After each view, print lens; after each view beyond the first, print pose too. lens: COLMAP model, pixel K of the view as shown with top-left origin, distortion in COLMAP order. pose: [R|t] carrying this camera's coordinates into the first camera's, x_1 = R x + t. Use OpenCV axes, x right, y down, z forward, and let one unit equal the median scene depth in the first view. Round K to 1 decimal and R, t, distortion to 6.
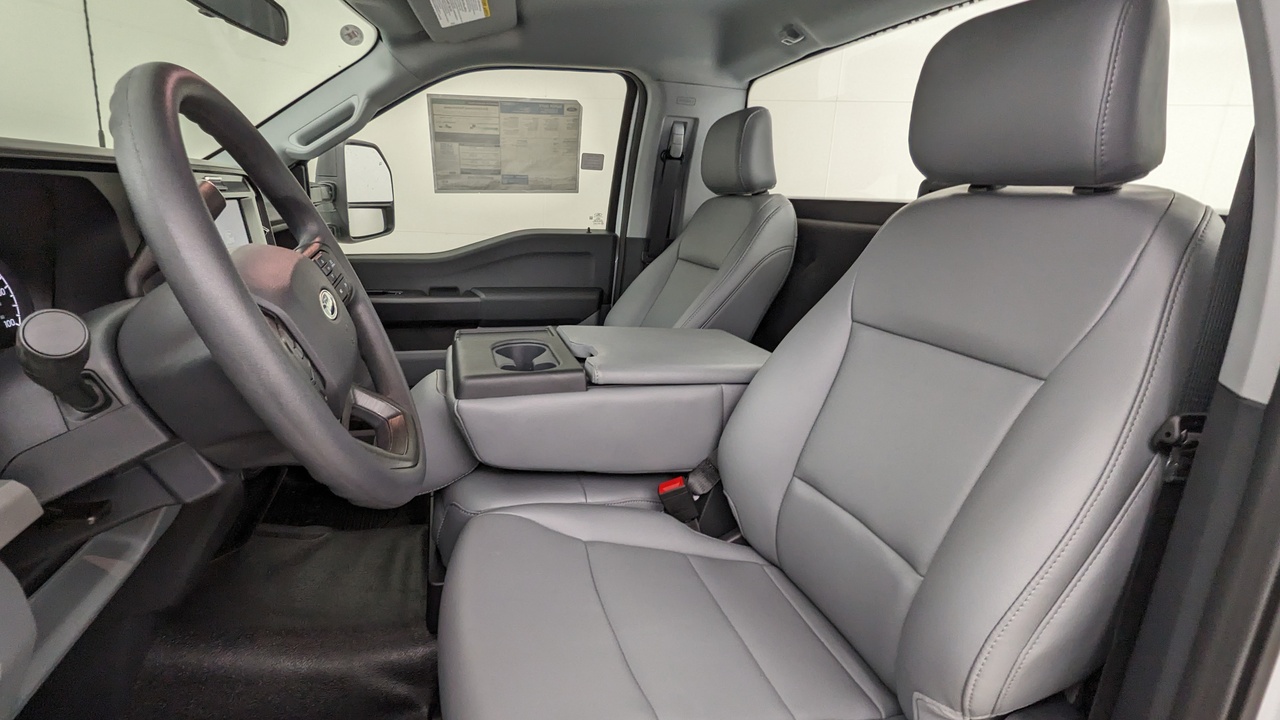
lens RADIAL K [[619.0, 0, 640.0], [0, 619.0, 360.0], [0, 0, 1]] dist [0.000466, -0.000519]
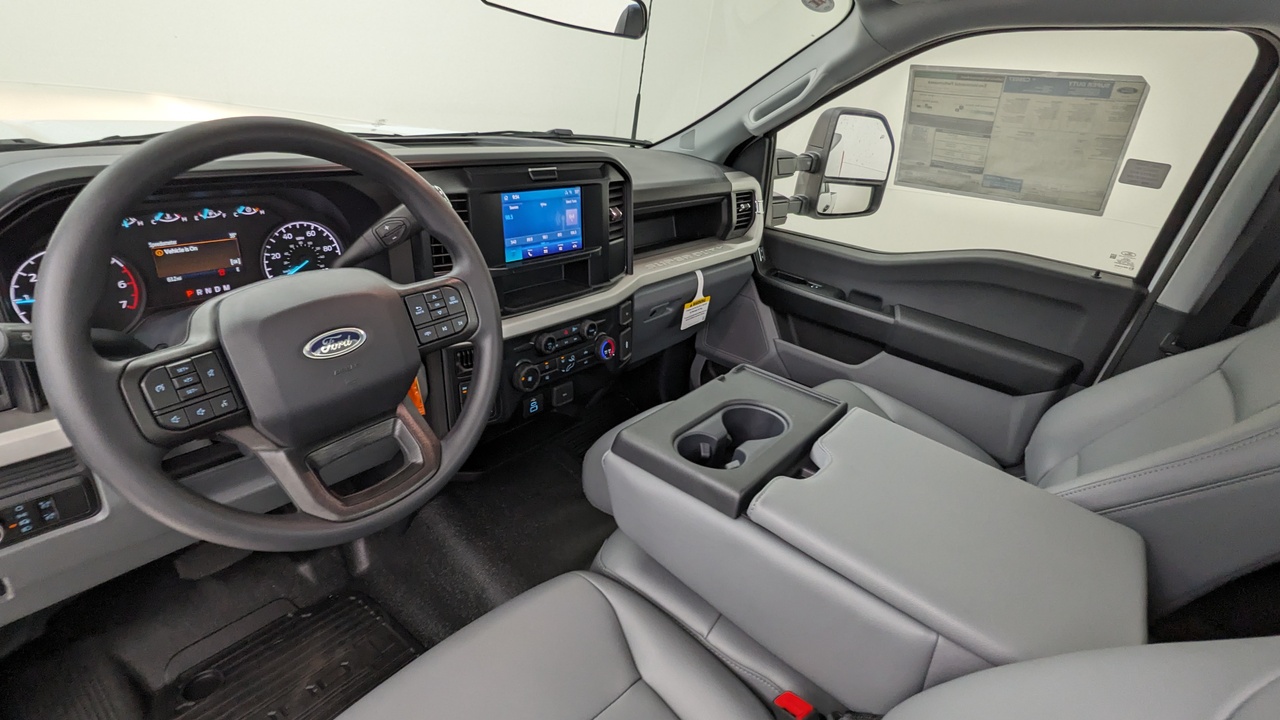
lens RADIAL K [[619.0, 0, 640.0], [0, 619.0, 360.0], [0, 0, 1]] dist [0.000466, -0.000519]
pose [[0.564930, 0.371456, -0.736800, 0.179317], [-0.300571, 0.924230, 0.235490, -0.146757], [0.768447, 0.088426, 0.633774, 0.232975]]
